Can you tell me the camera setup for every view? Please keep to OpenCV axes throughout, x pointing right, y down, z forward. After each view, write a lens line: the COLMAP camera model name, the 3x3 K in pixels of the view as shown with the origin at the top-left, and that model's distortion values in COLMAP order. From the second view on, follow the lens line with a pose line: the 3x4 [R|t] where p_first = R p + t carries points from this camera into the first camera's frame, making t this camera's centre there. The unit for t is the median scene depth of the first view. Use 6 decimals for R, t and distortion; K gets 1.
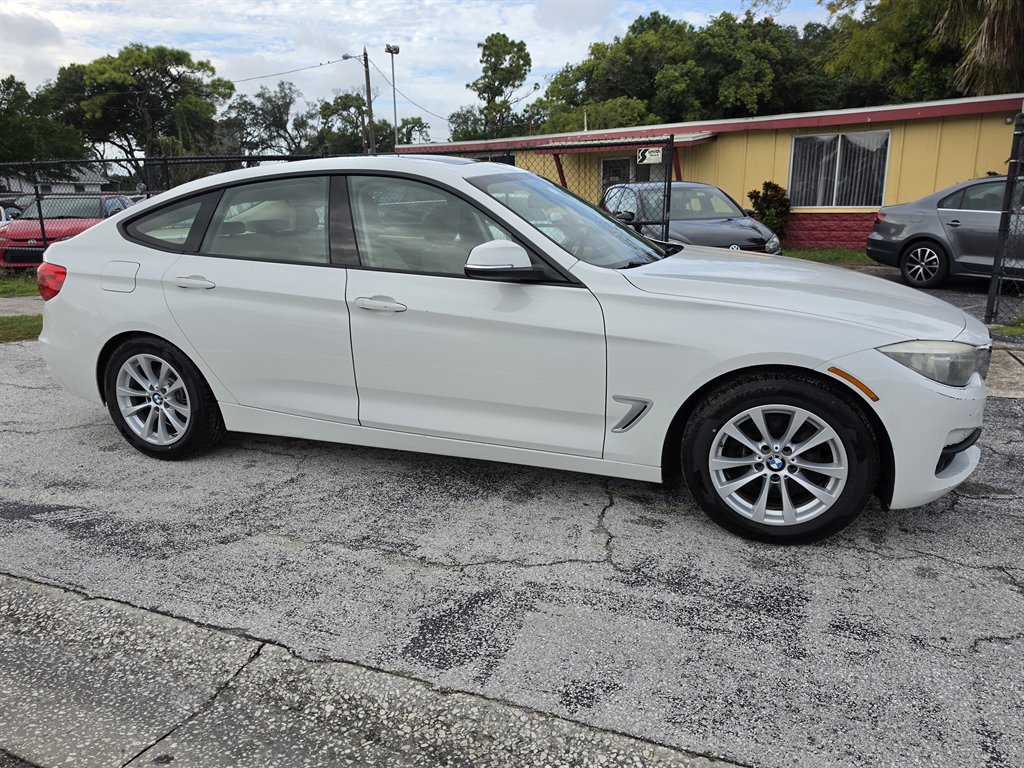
lens RADIAL K [[712.0, 0, 509.7], [0, 712.0, 383.0], [0, 0, 1]] dist [0.034878, -0.044338]
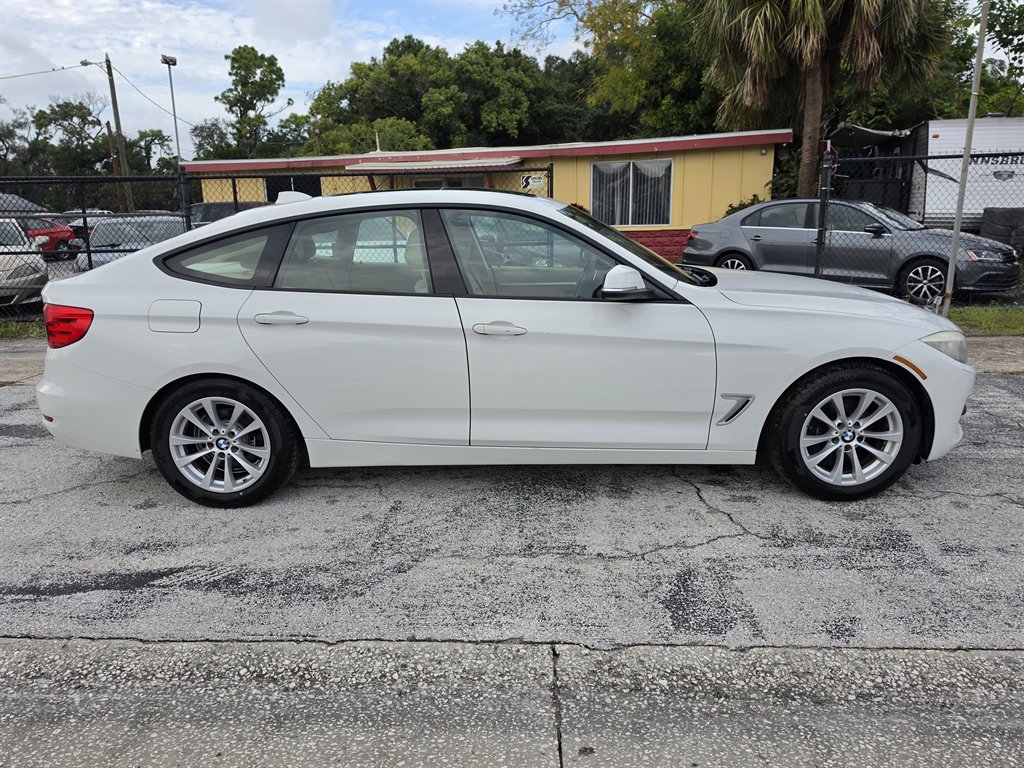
lens RADIAL K [[712.0, 0, 507.8], [0, 712.0, 384.3], [0, 0, 1]] dist [0.034878, -0.044338]
pose [[0.946611, -0.081078, 0.312015, -0.476941], [0.087790, 0.996111, -0.007502, -0.017593], [-0.310193, 0.034493, 0.950048, -0.010830]]
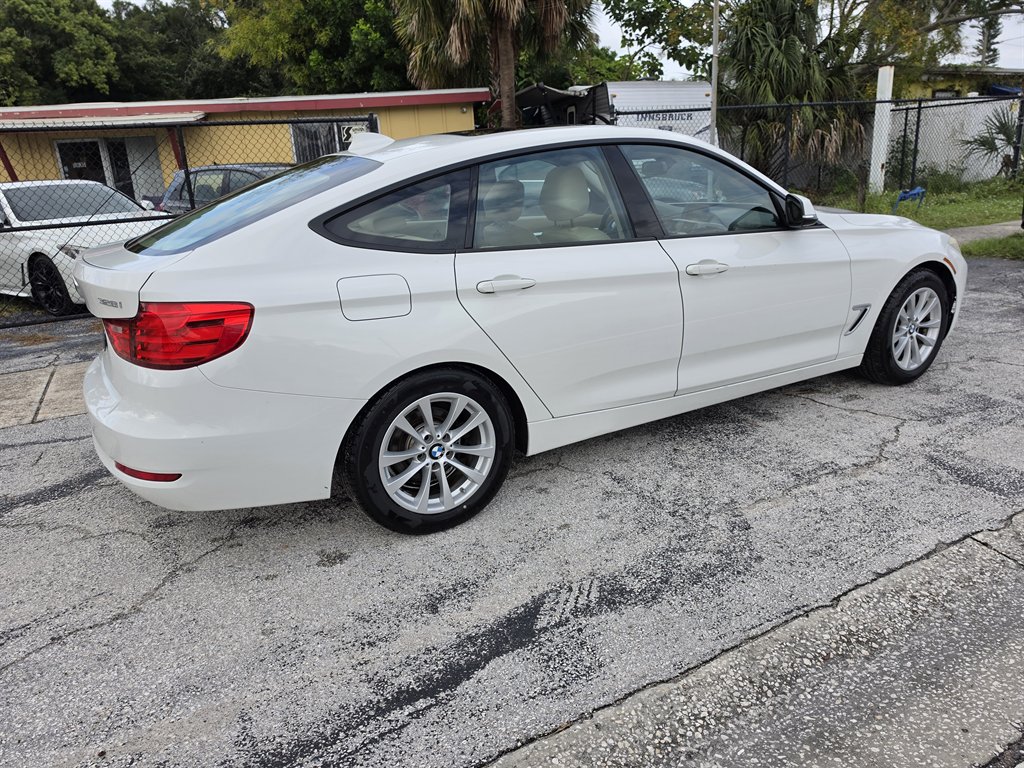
lens RADIAL K [[712.0, 0, 517.7], [0, 712.0, 380.2], [0, 0, 1]] dist [0.034878, -0.044338]
pose [[0.641487, -0.244690, 0.727064, -1.075712], [0.234310, 0.964971, 0.118025, -0.131592], [-0.730475, 0.094647, 0.676349, 0.486602]]
